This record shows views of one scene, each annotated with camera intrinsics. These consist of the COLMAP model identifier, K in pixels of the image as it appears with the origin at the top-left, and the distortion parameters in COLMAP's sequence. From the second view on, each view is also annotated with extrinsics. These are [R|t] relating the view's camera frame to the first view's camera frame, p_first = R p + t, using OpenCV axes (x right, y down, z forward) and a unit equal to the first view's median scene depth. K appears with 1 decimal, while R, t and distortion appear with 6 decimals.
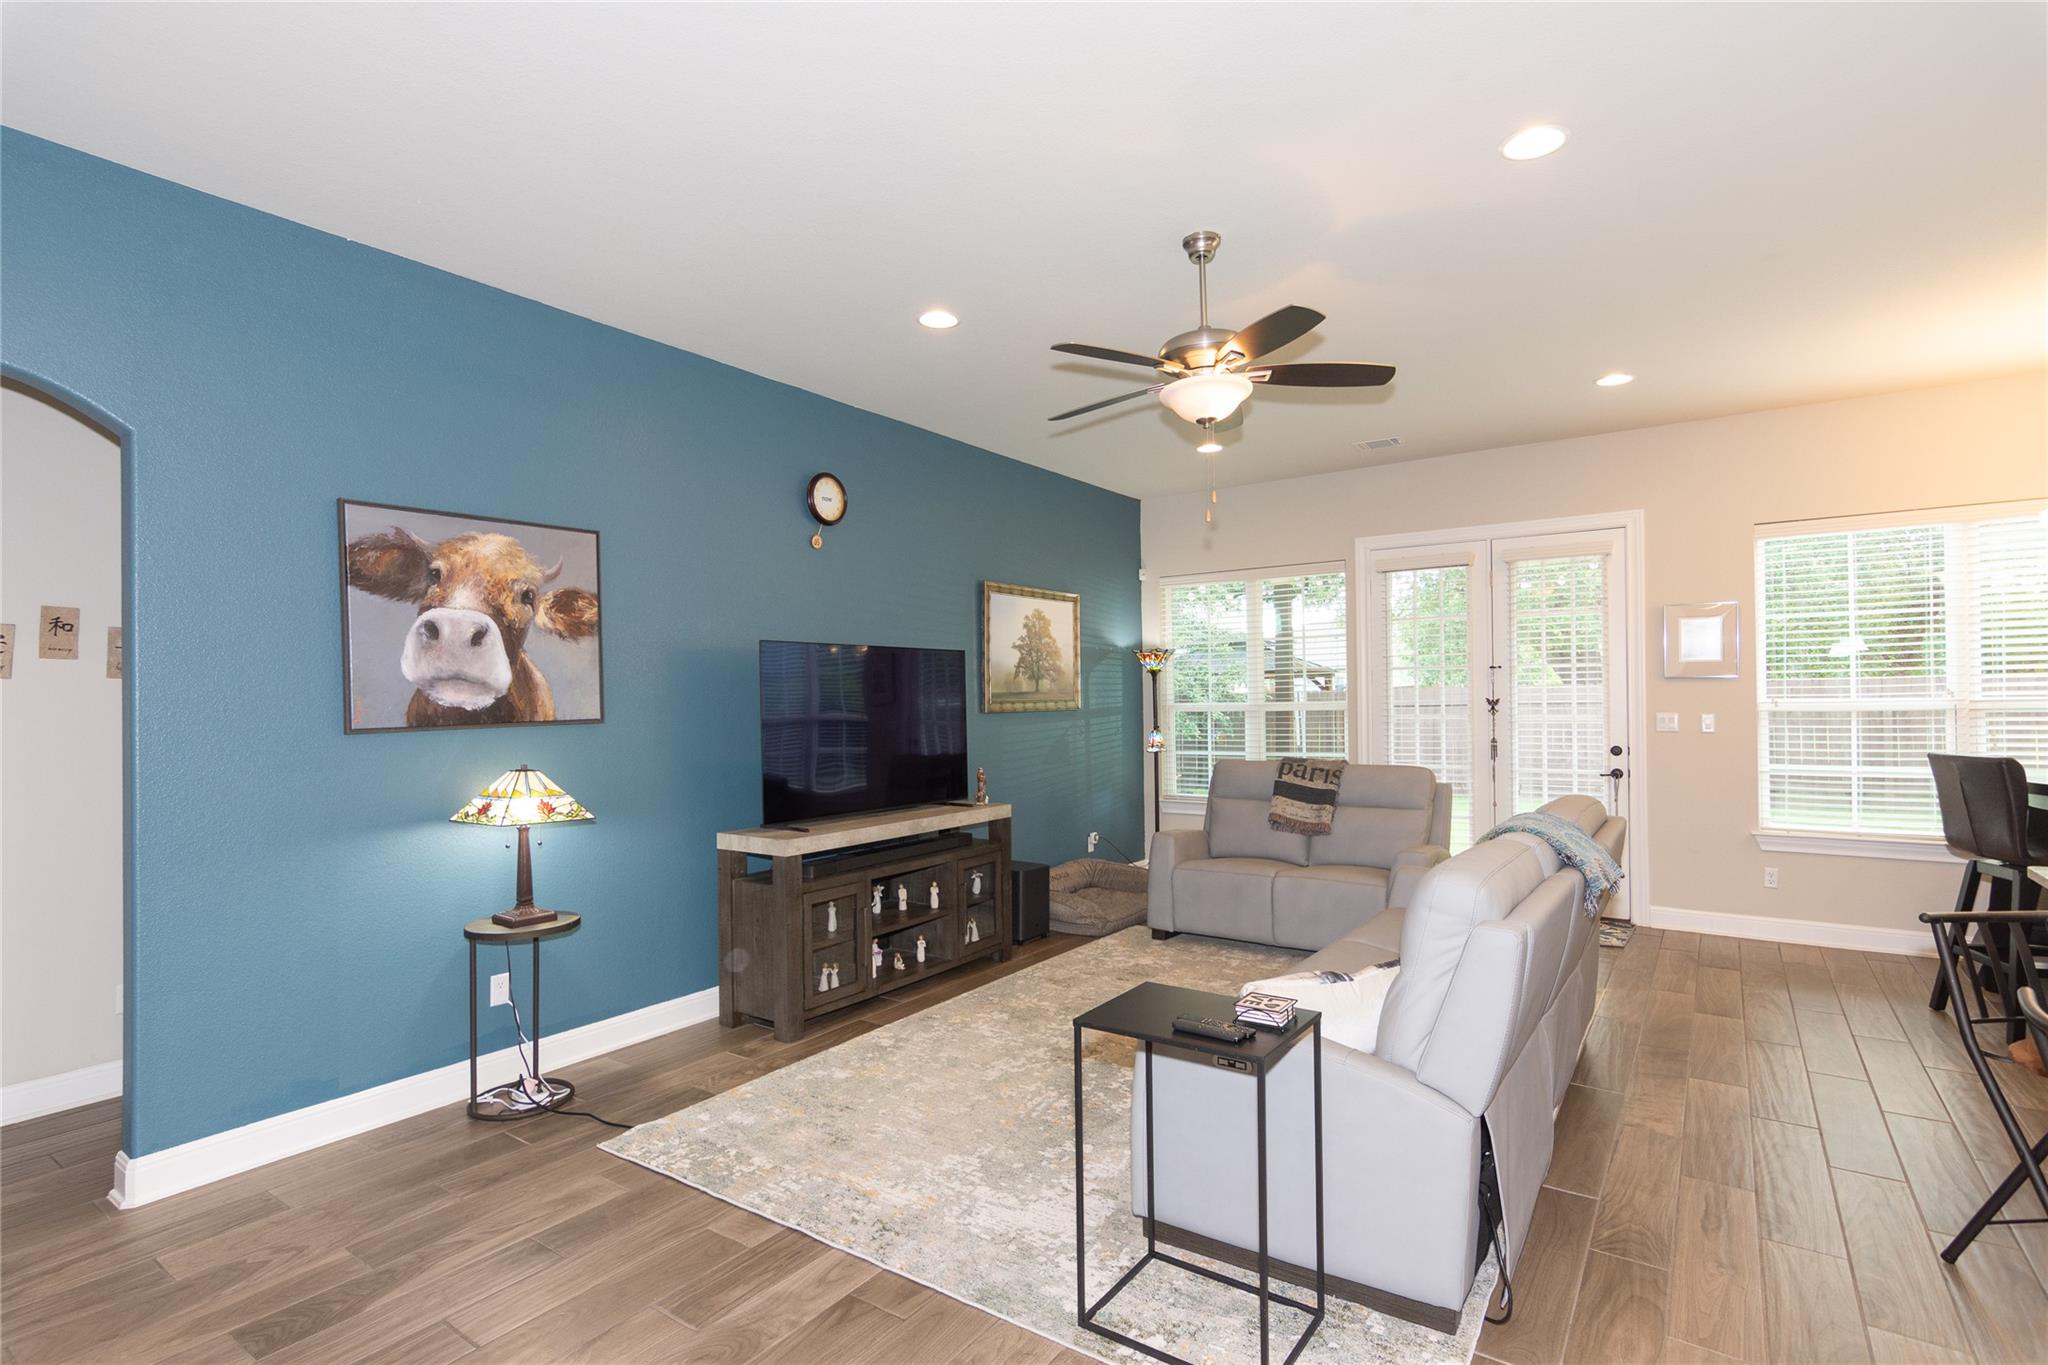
lens RADIAL K [[990.1, 0, 1016.8], [0, 990.1, 691.2], [0, 0, 1]] dist [-0.002343, 0.001379]
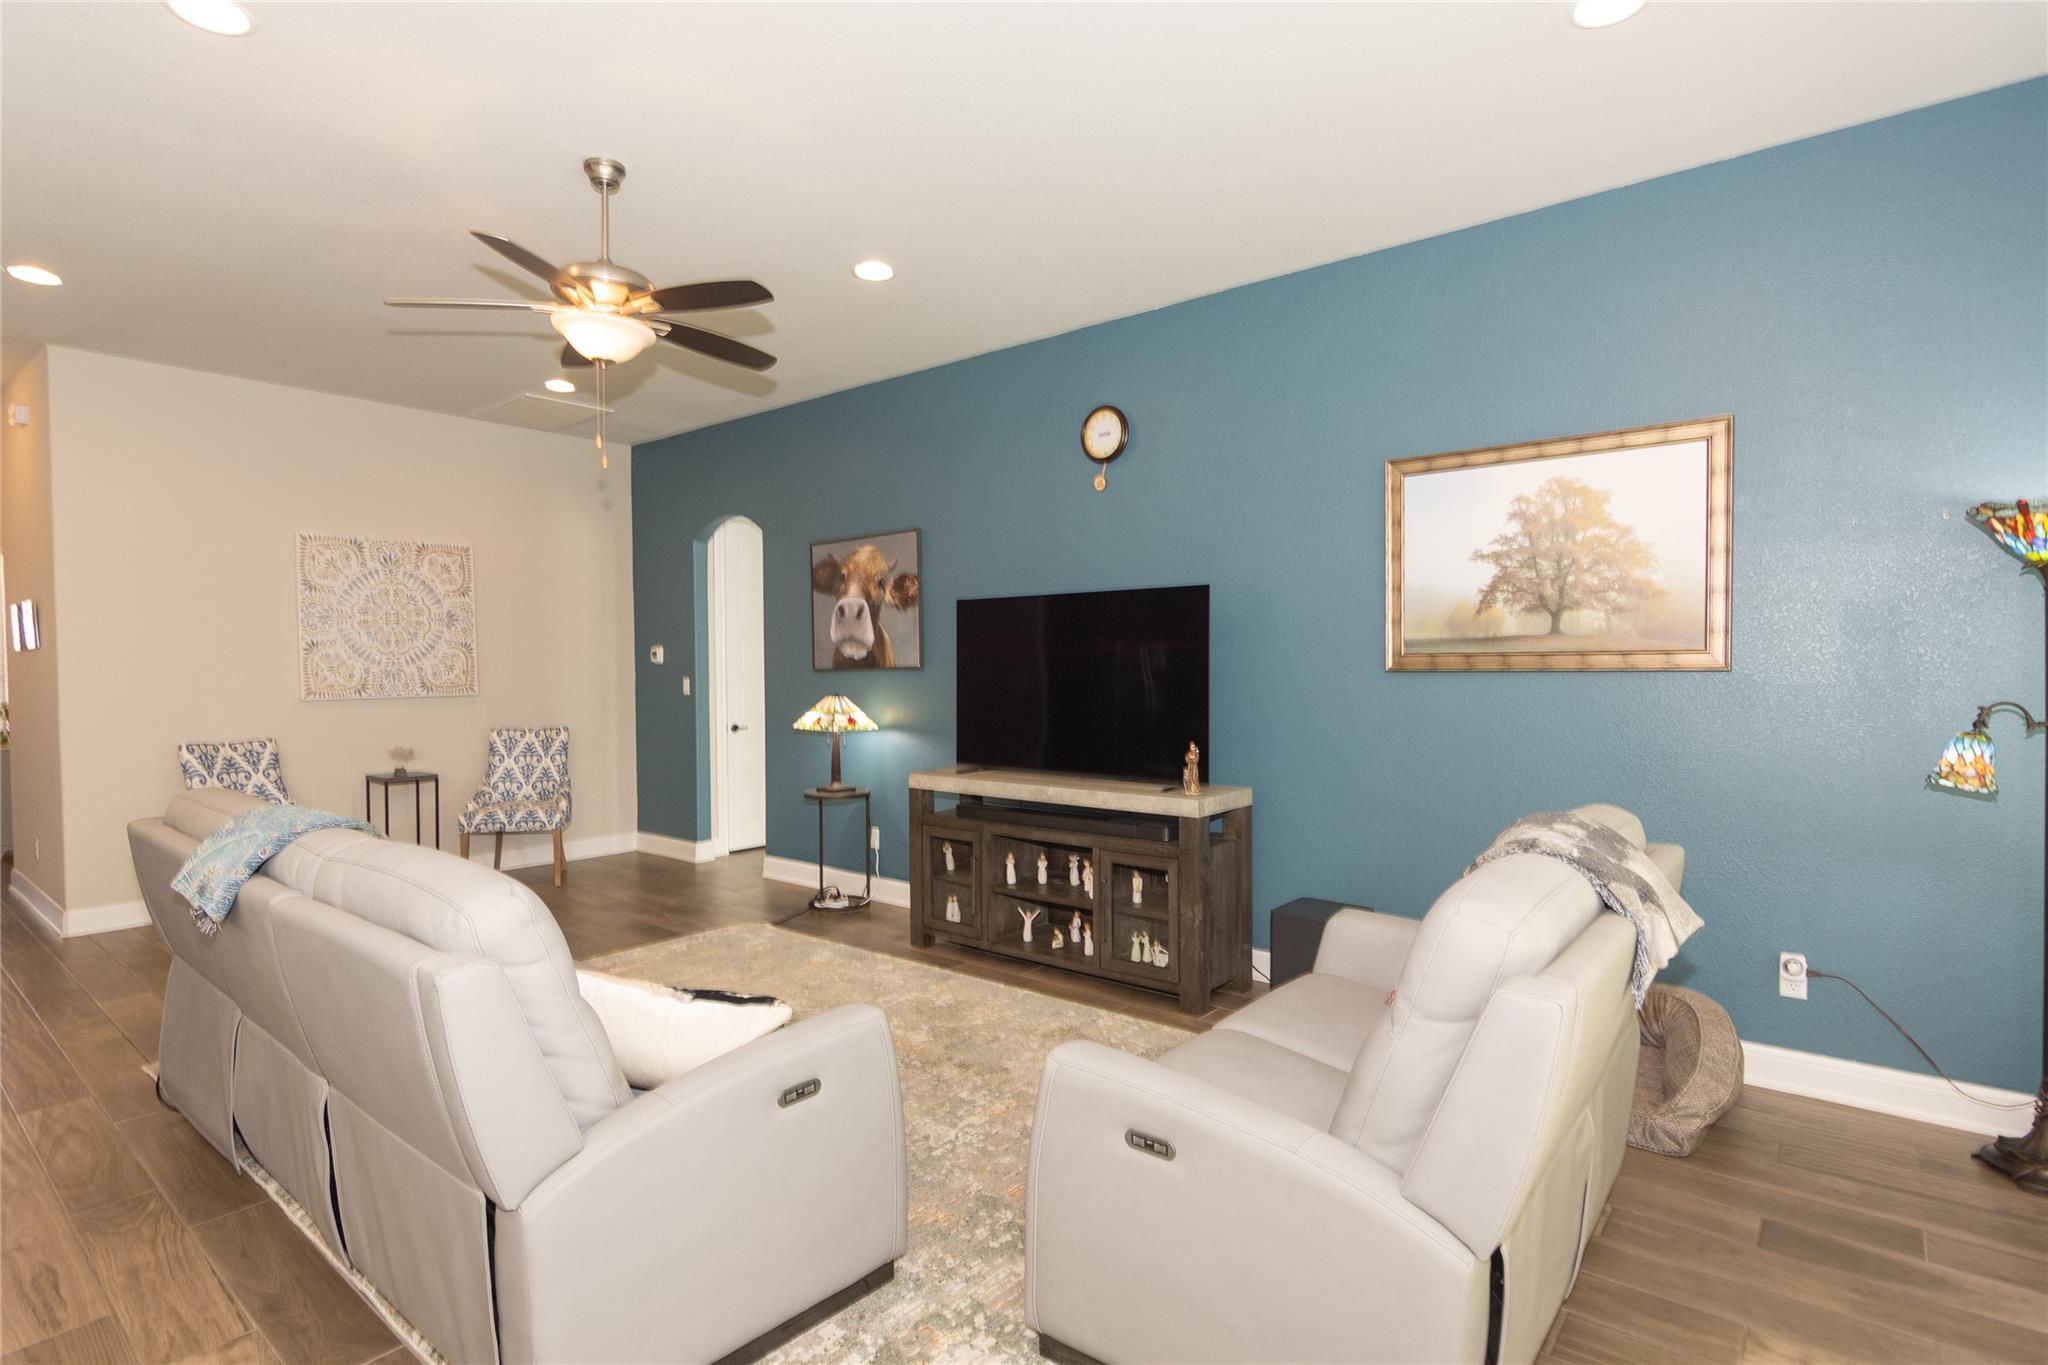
lens RADIAL K [[1031.0, 0, 1020.2], [0, 1031.0, 690.3], [0, 0, 1]] dist [-0.009532, 0.009990]
pose [[-0.078533, 0.039375, -0.996134, 0.742583], [0.014589, 0.999158, 0.038344, 0.006422], [0.996805, -0.011521, -0.079041, 0.946324]]
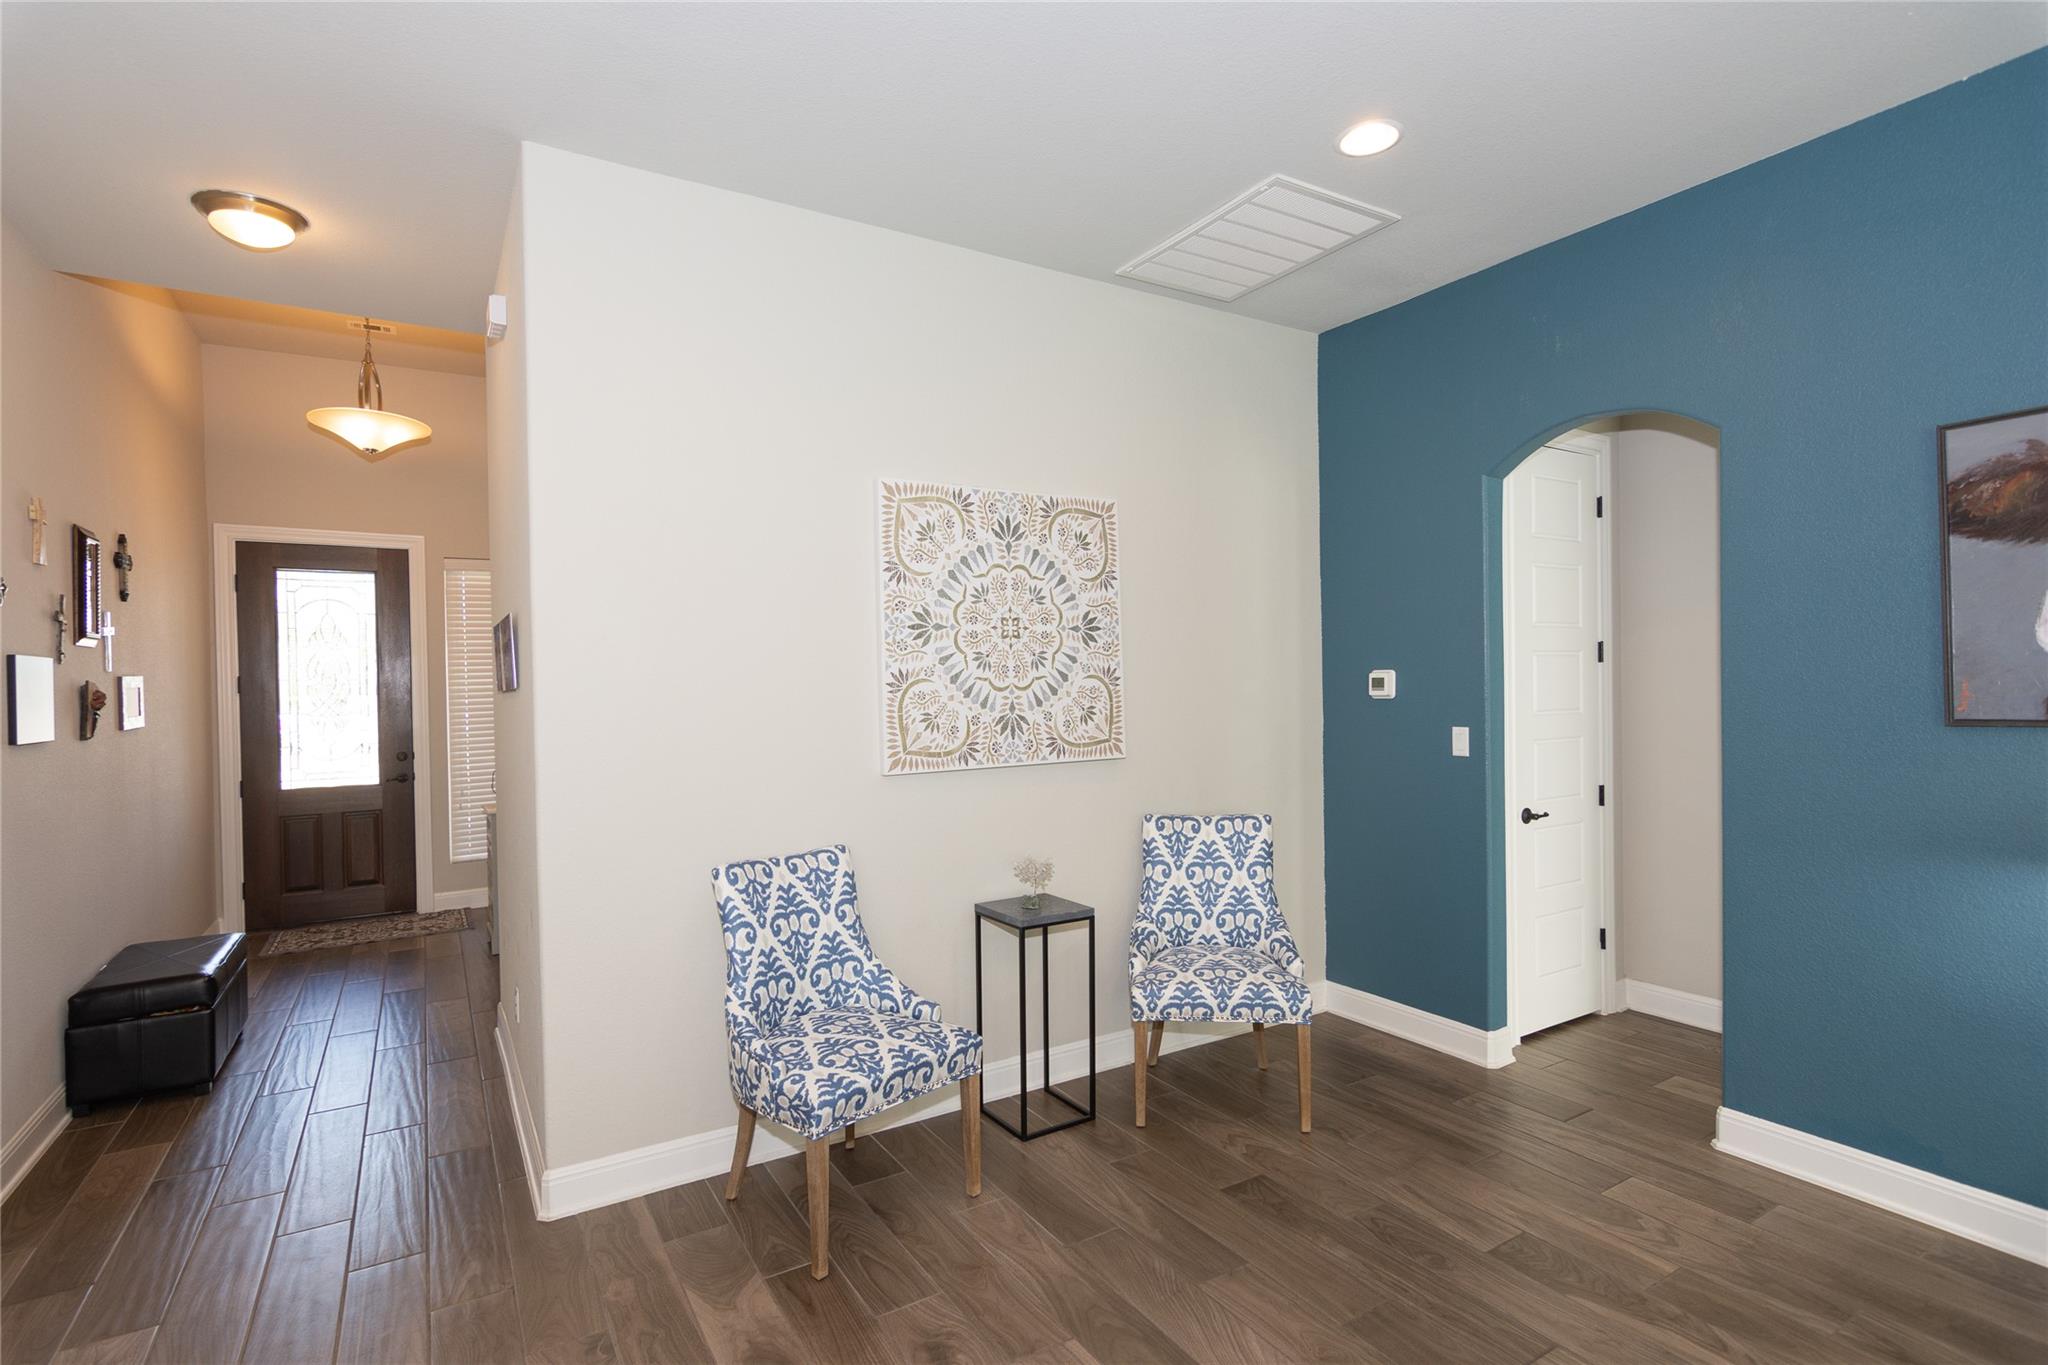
lens RADIAL K [[990.1, 0, 1016.8], [0, 990.1, 691.2], [0, 0, 1]] dist [-0.002343, 0.001379]
pose [[-0.402300, 0.028915, -0.915051, 0.208457], [0.029218, 0.999397, 0.018734, -0.012306], [0.915041, -0.019199, -0.402903, 0.394507]]
